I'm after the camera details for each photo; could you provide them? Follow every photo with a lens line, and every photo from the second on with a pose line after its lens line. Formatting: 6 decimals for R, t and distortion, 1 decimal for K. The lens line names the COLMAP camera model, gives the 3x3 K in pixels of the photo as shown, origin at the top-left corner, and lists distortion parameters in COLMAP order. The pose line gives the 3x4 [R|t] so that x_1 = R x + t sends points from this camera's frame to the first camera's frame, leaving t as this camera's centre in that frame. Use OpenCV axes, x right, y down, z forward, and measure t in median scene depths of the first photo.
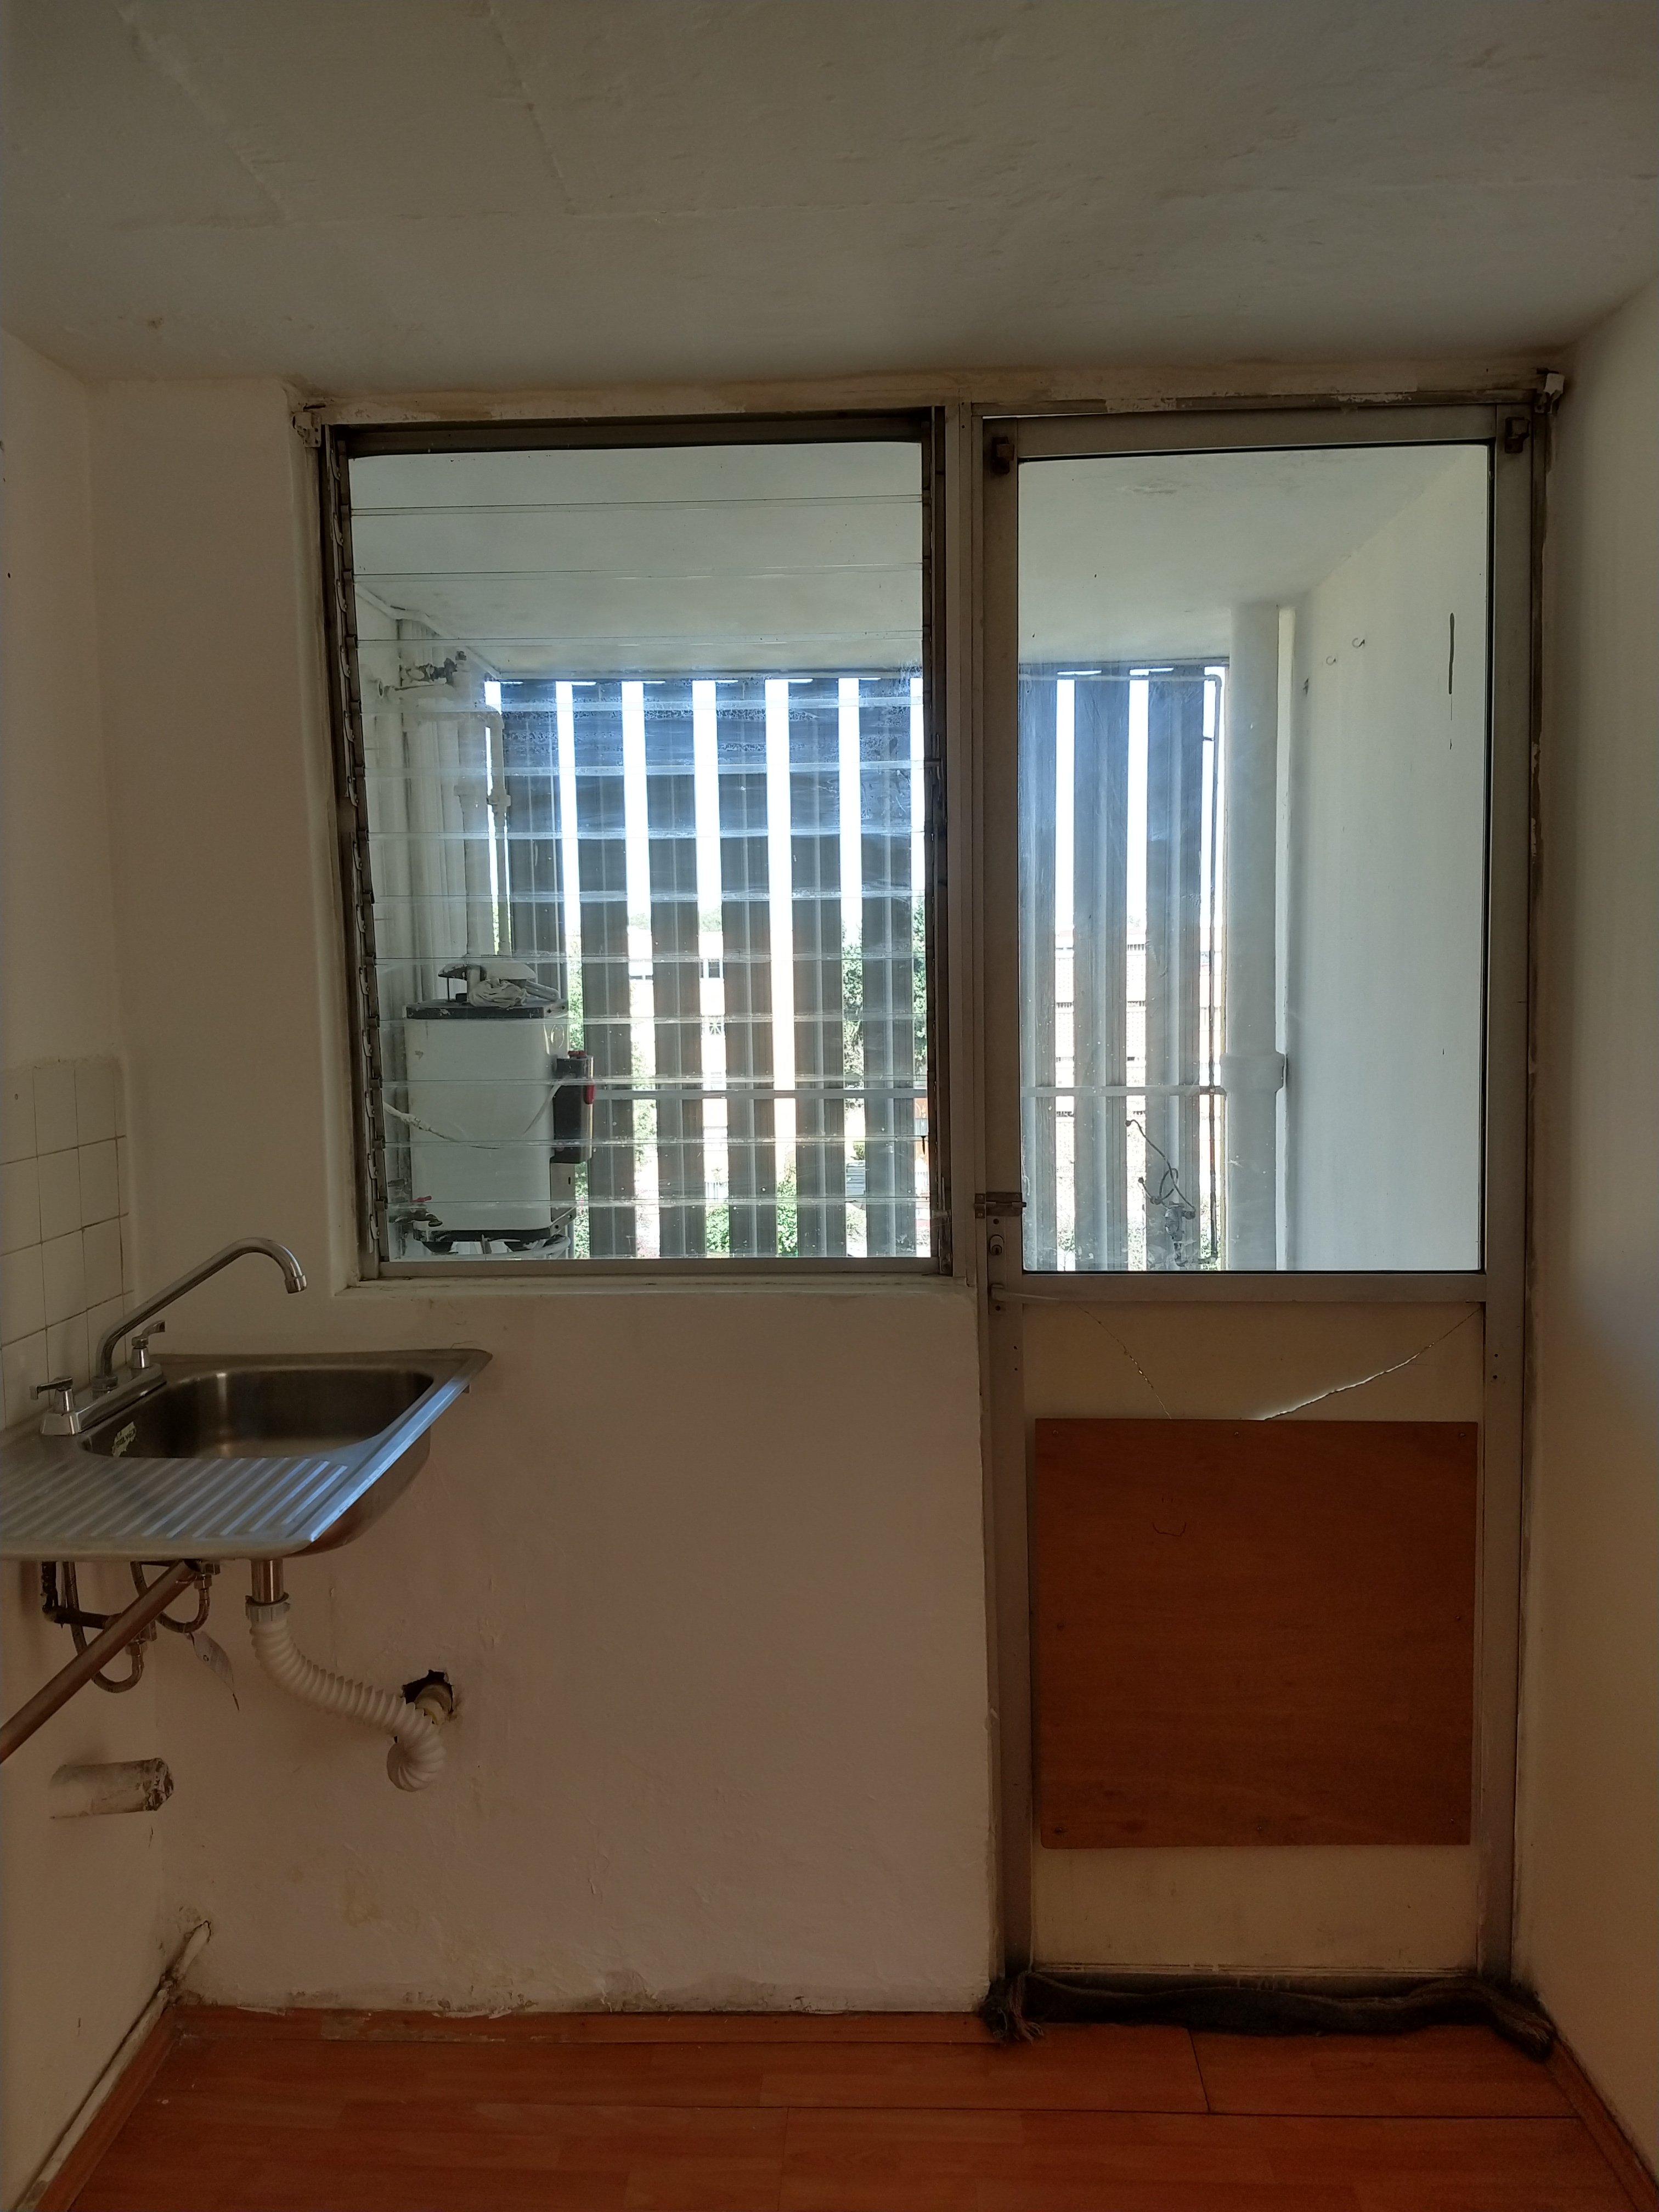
lens RADIAL K [[1719.7, 0, 826.2], [0, 1719.7, 1101.2], [0, 0, 1]] dist [0.100689, -0.169518]
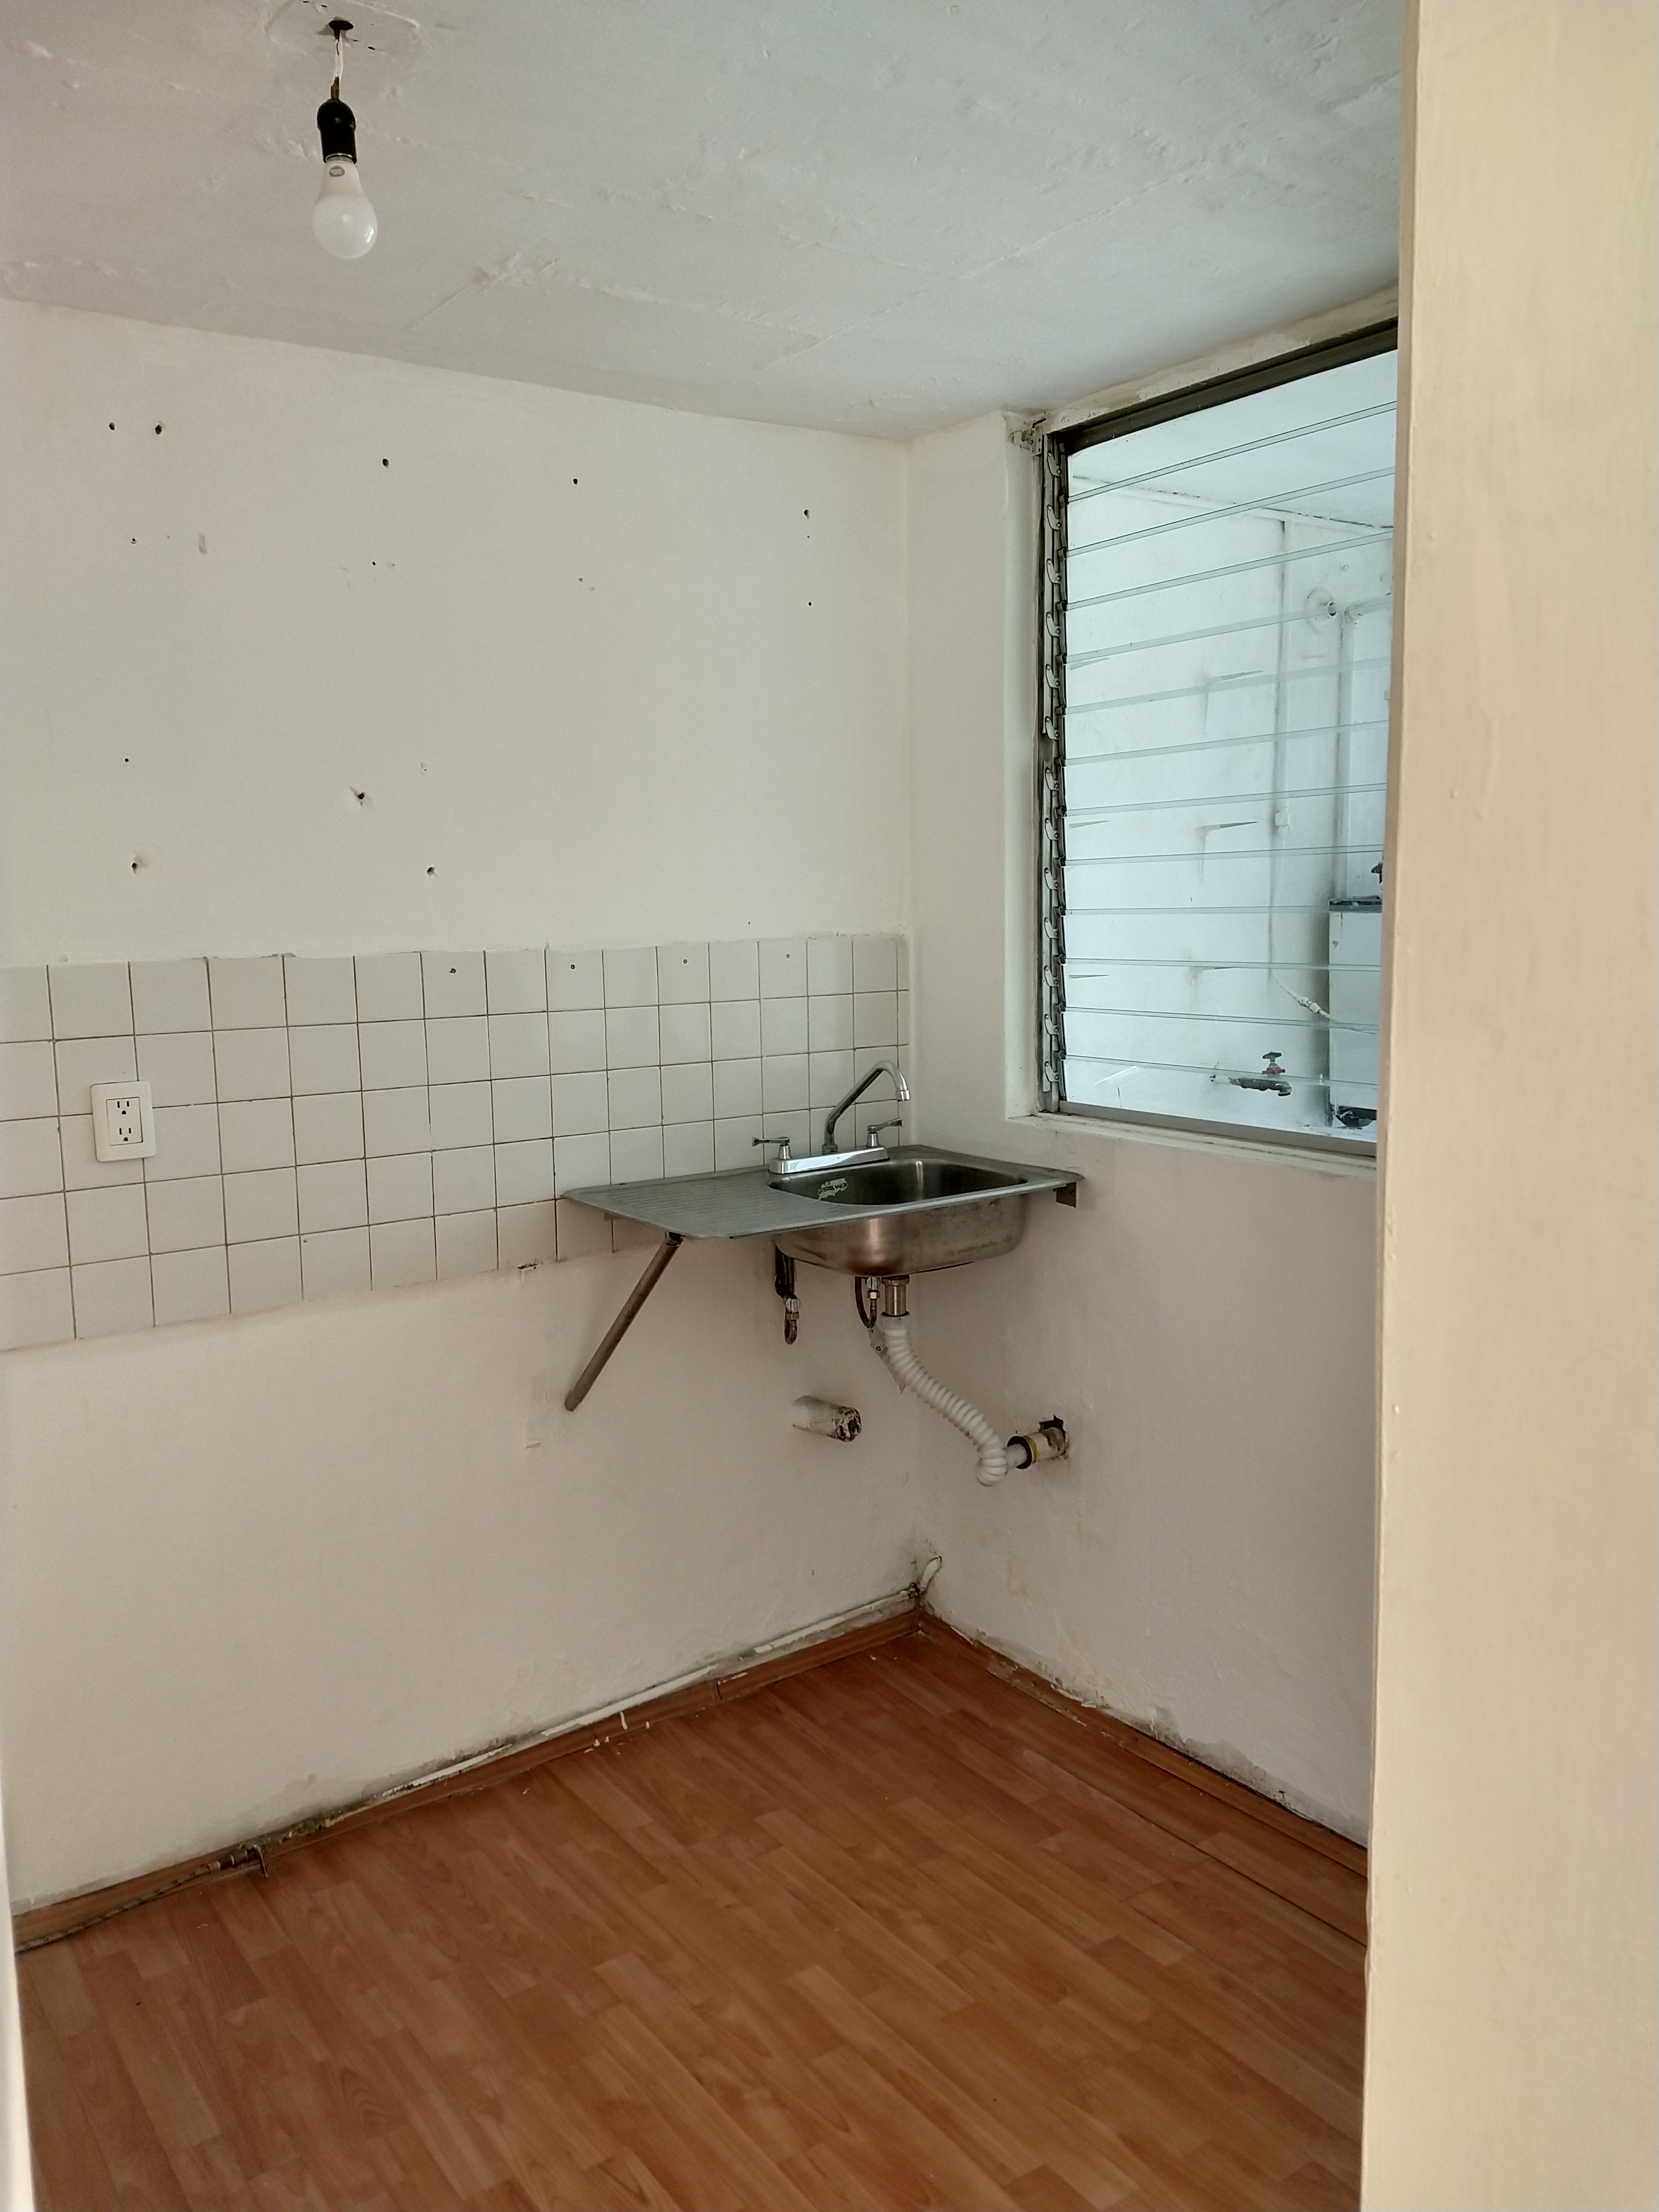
lens RADIAL K [[1719.7, 0, 826.2], [0, 1719.7, 1101.2], [0, 0, 1]] dist [0.100689, -0.169518]
pose [[0.609773, 0.104355, -0.785676, 0.643712], [-0.054769, 0.994473, 0.089580, -0.010294], [0.790681, -0.011593, 0.612118, 0.092297]]
